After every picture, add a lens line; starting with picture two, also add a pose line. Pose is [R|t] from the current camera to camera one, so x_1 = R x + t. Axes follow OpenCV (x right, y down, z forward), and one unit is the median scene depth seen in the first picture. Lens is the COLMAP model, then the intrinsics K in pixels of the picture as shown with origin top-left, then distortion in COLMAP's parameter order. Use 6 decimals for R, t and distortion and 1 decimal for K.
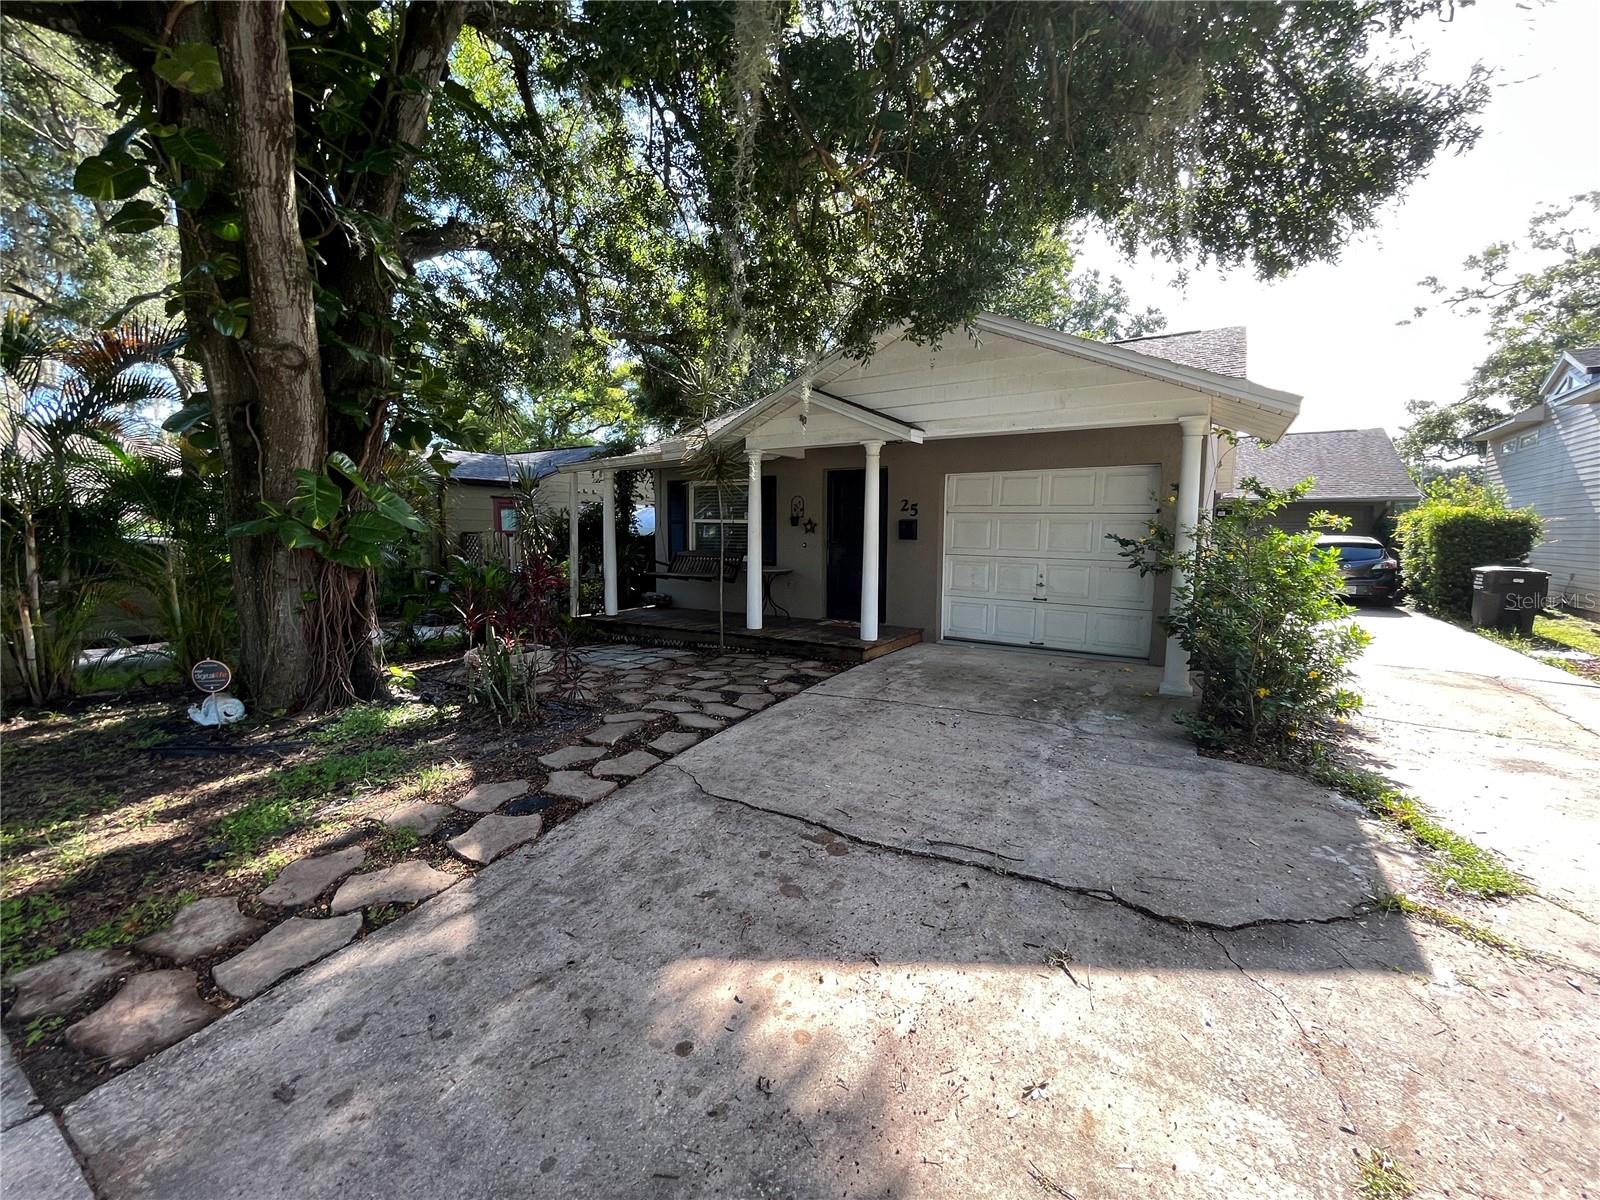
lens RADIAL K [[652.4, 0, 803.9], [0, 652.4, 599.9], [0, 0, 1]] dist [-0.002140, -0.000614]
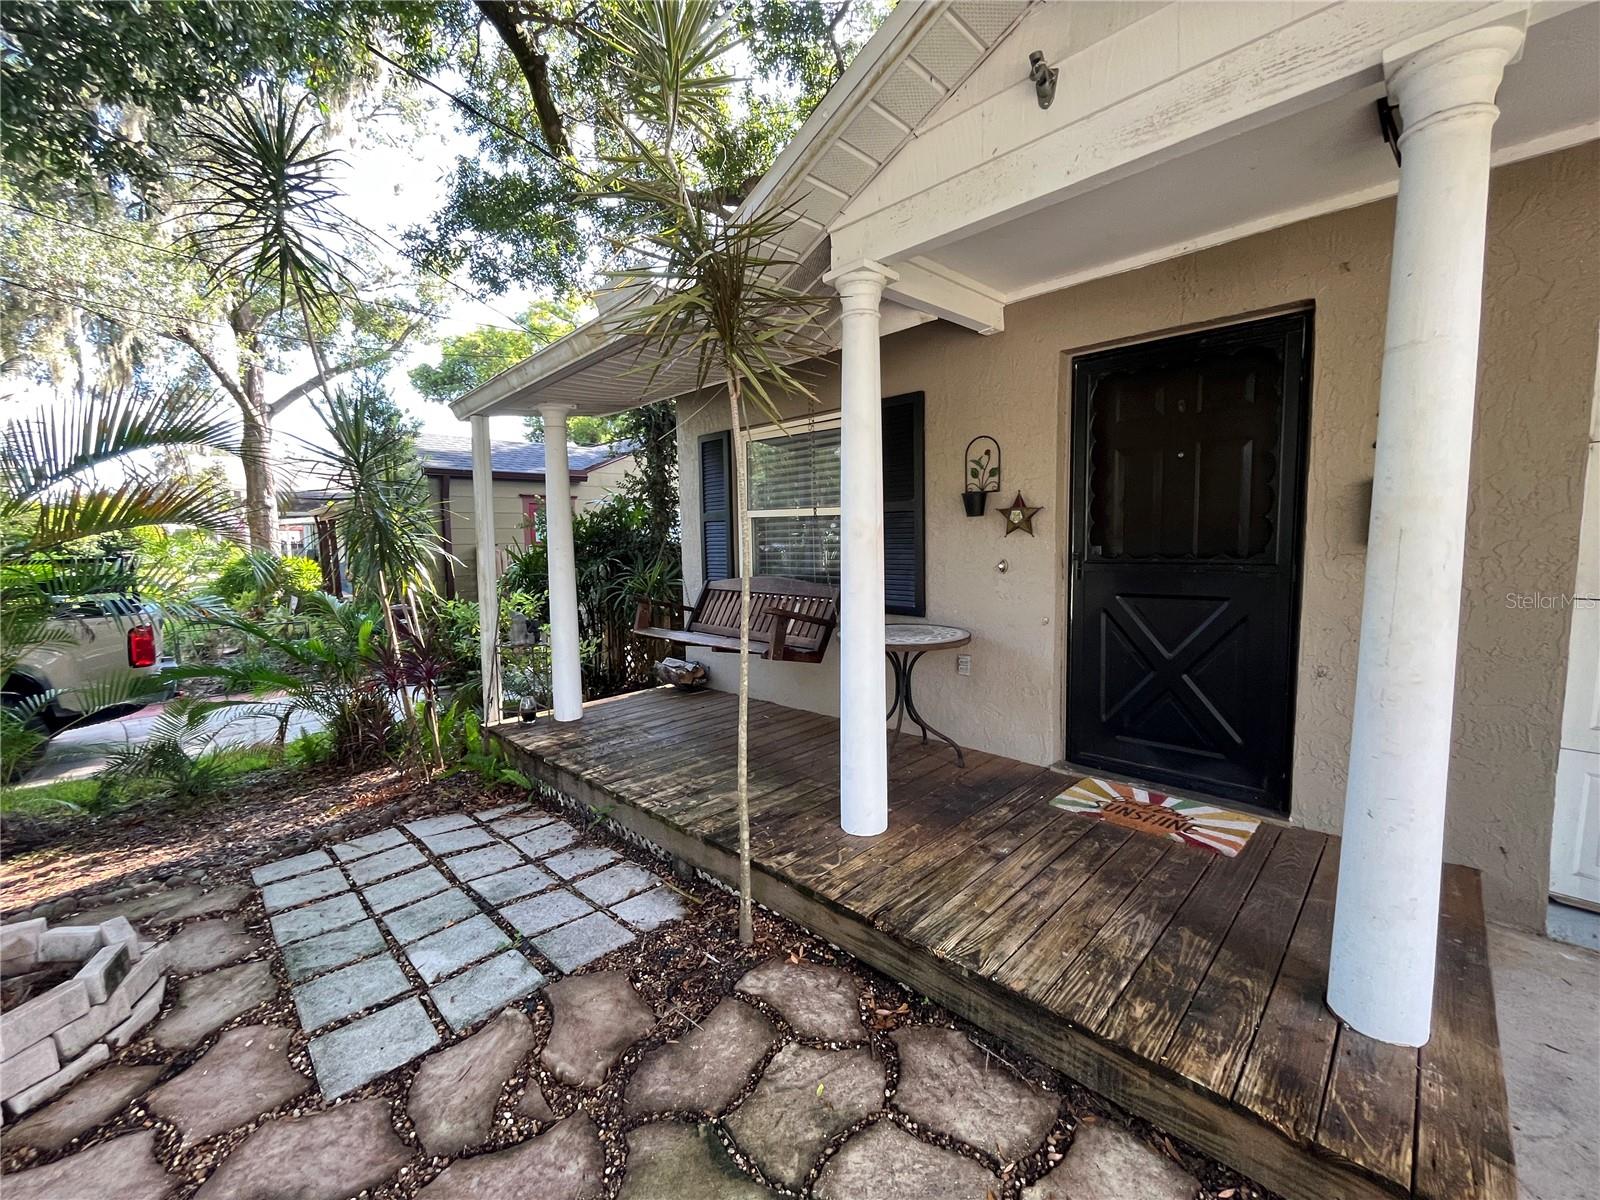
lens RADIAL K [[652.4, 0, 797.2], [0, 652.4, 594.2], [0, 0, 1]] dist [-0.002140, -0.000614]
pose [[0.977555, -0.008870, -0.210494, -0.036416], [0.007243, 0.999938, -0.008496, -0.066064], [0.210556, 0.006781, 0.977558, 0.614058]]
